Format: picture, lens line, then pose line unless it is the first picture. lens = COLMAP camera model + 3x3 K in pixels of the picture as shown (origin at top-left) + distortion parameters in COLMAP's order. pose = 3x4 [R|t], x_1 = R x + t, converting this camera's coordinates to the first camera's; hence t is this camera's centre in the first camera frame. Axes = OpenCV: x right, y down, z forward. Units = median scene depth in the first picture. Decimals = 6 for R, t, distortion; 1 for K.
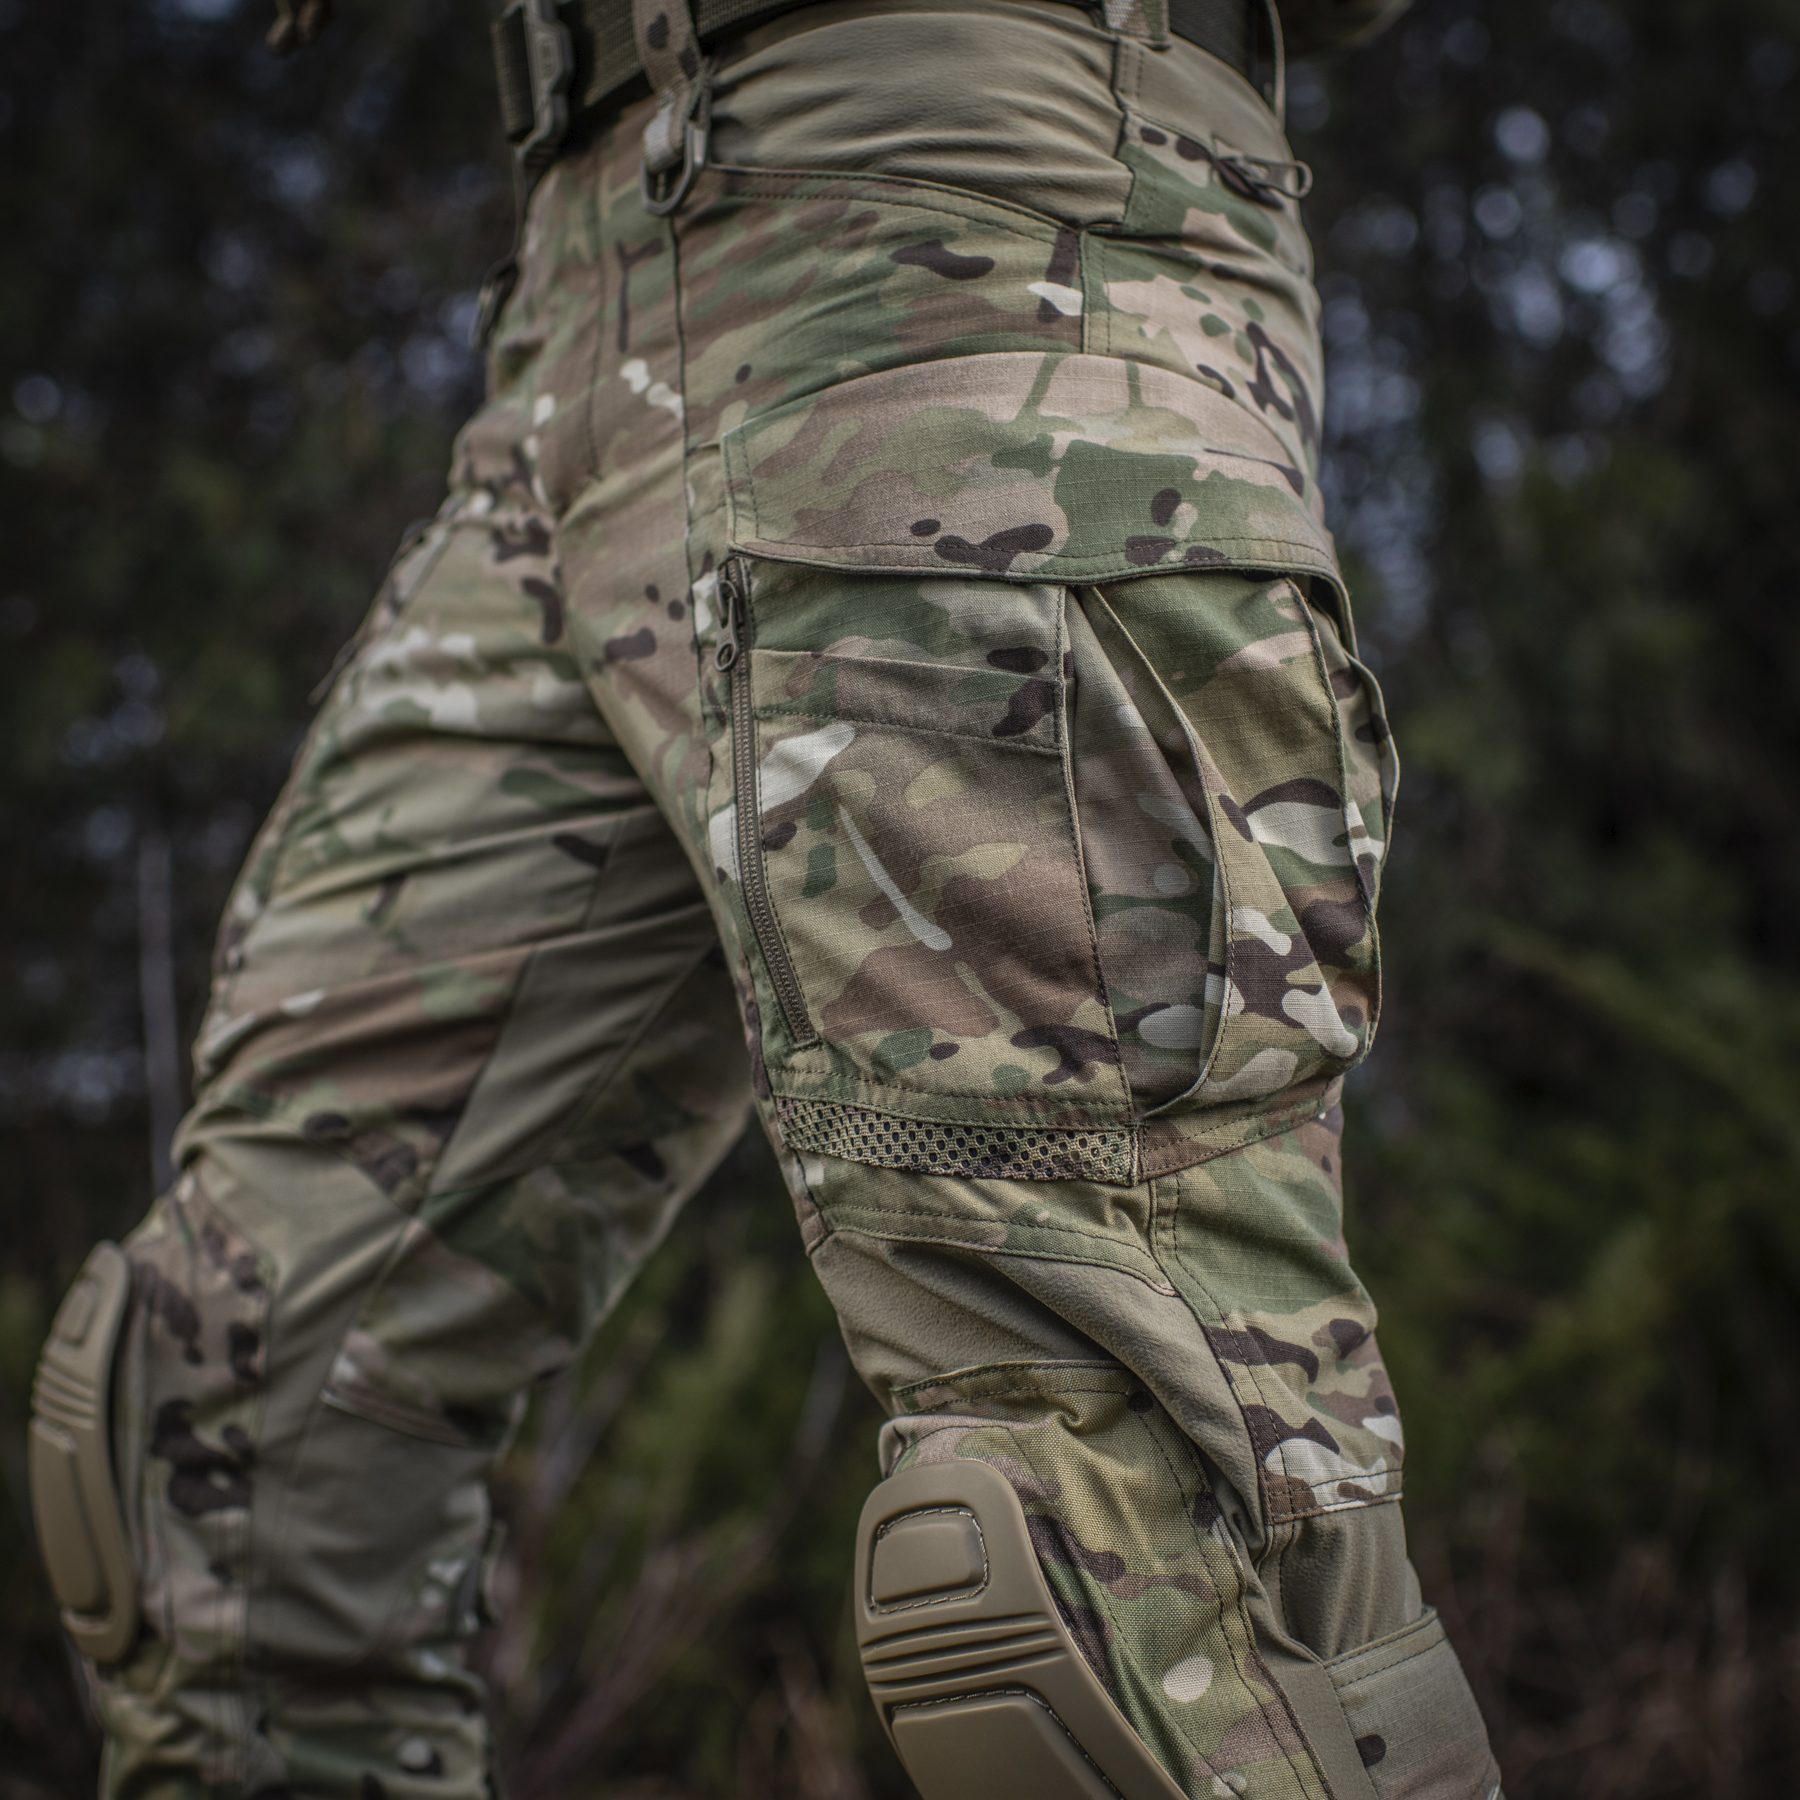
lens RADIAL K [[3207.9, 0, 898.6], [0, 3207.9, 800.2], [0, 0, 1]] dist [0.537100, -3.317754]
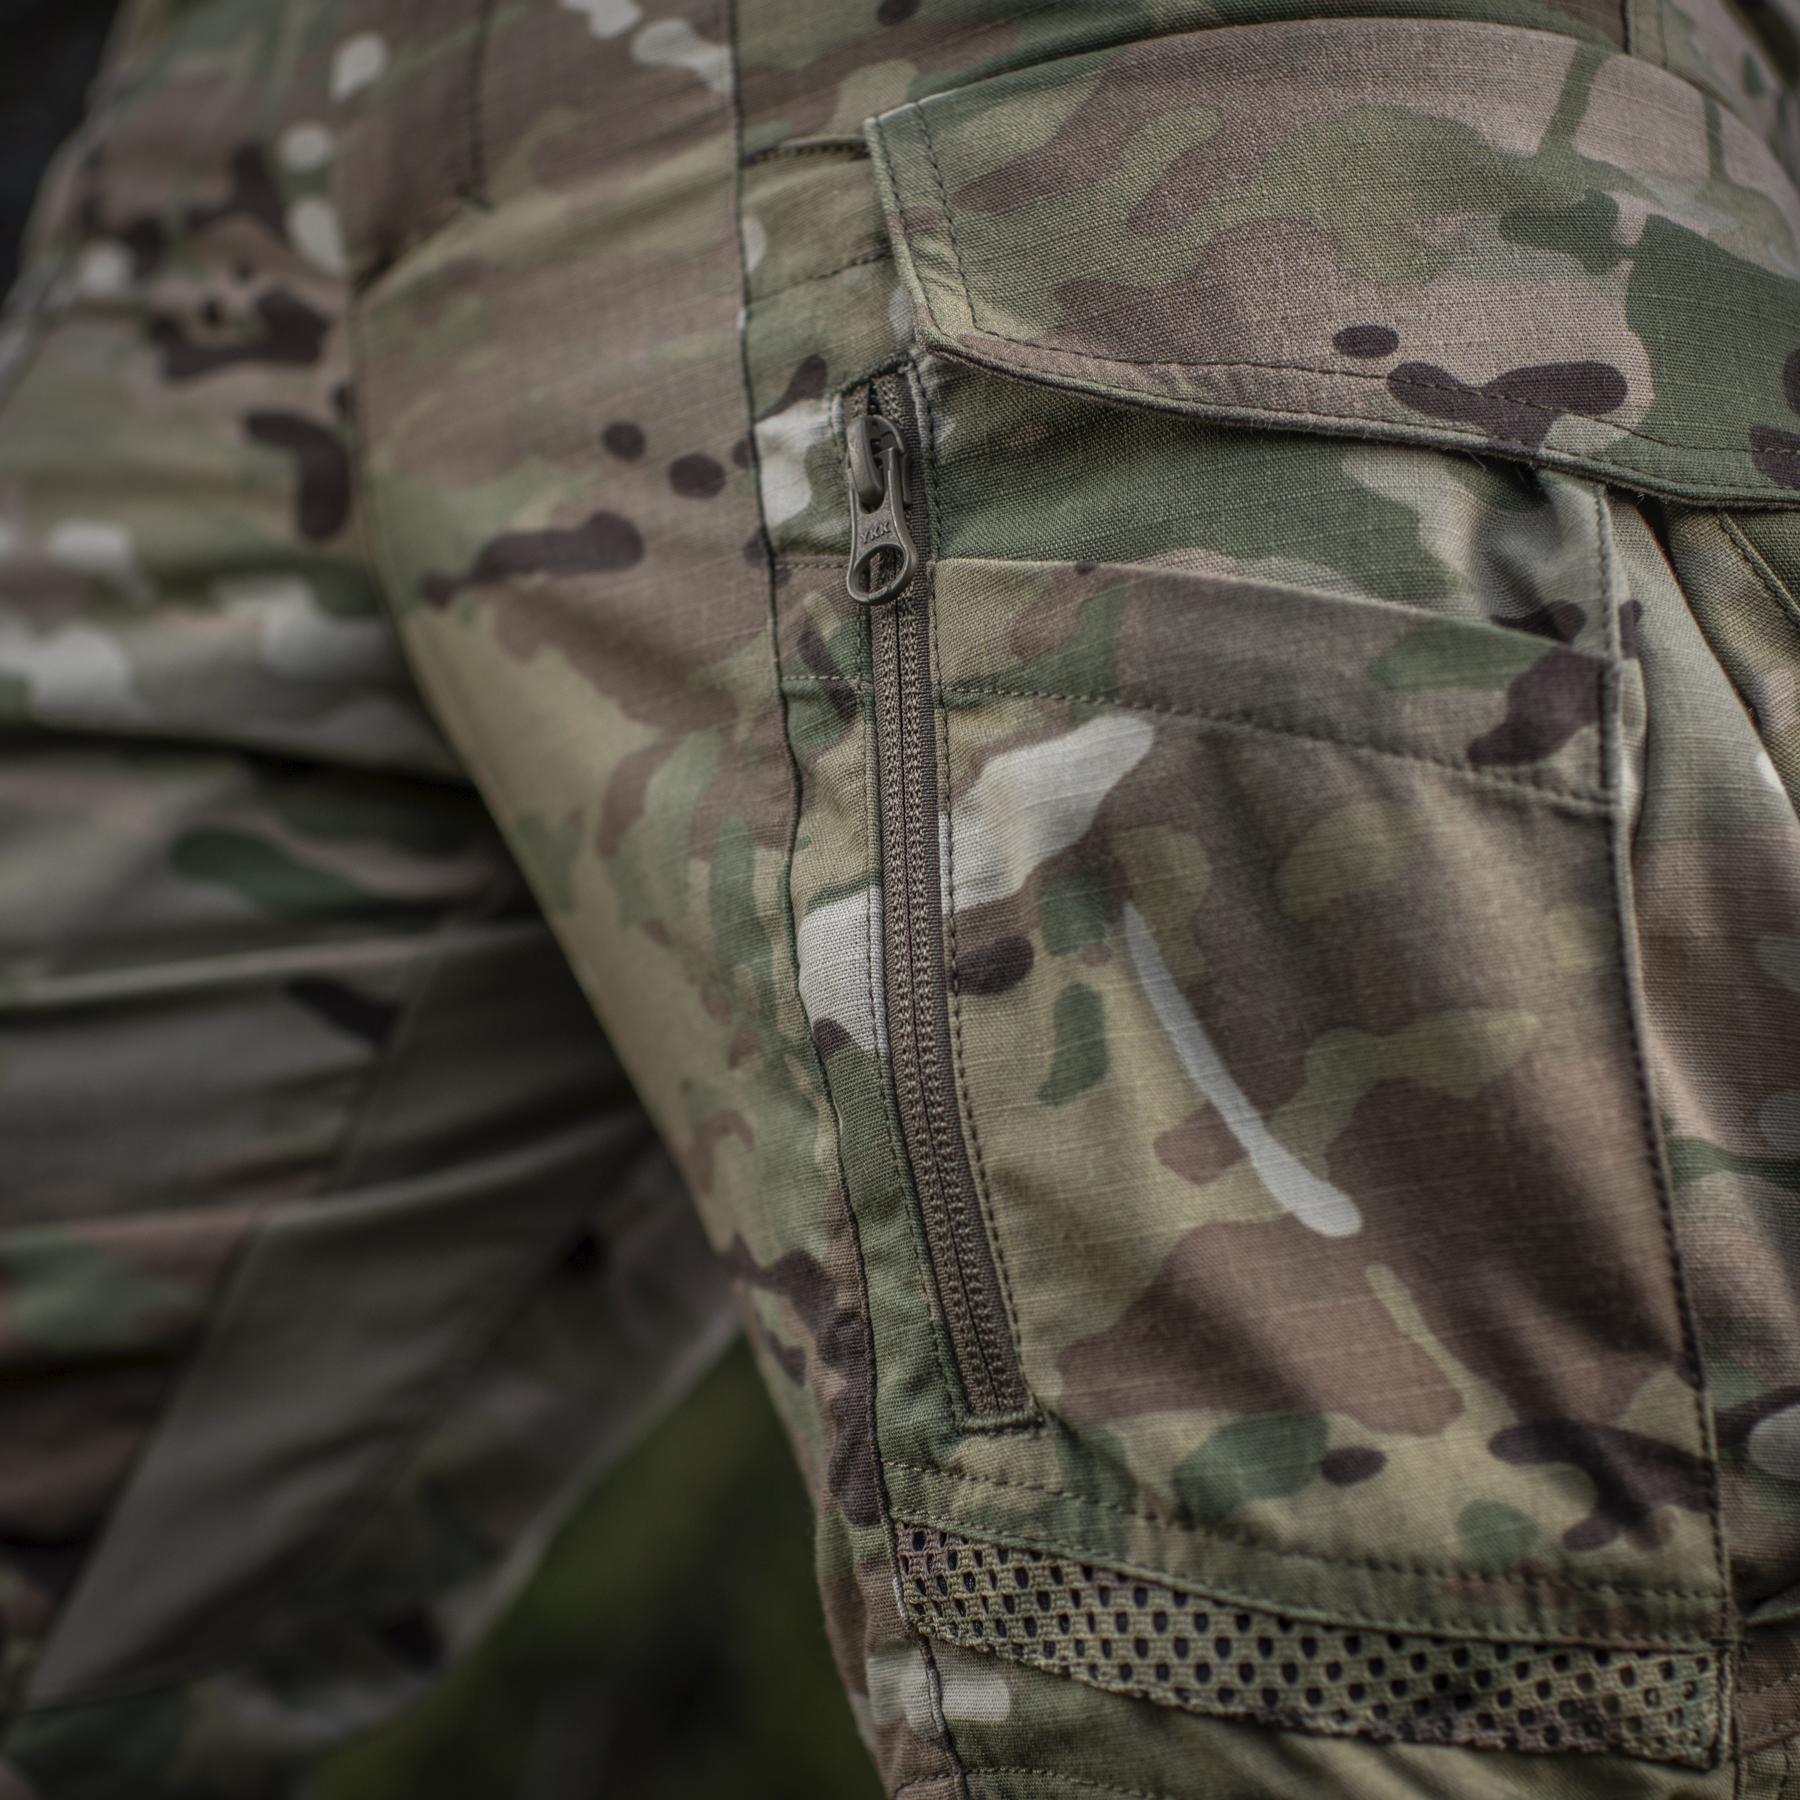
lens RADIAL K [[3629.3, 0, 1083.4], [0, 3629.3, 779.7], [0, 0, 1]] dist [0.458803, -2.957832]
pose [[0.946578, 0.101985, 0.305923, -0.185498], [-0.084232, 0.993934, -0.070715, 0.020606], [-0.311279, 0.041169, 0.949427, 0.489862]]
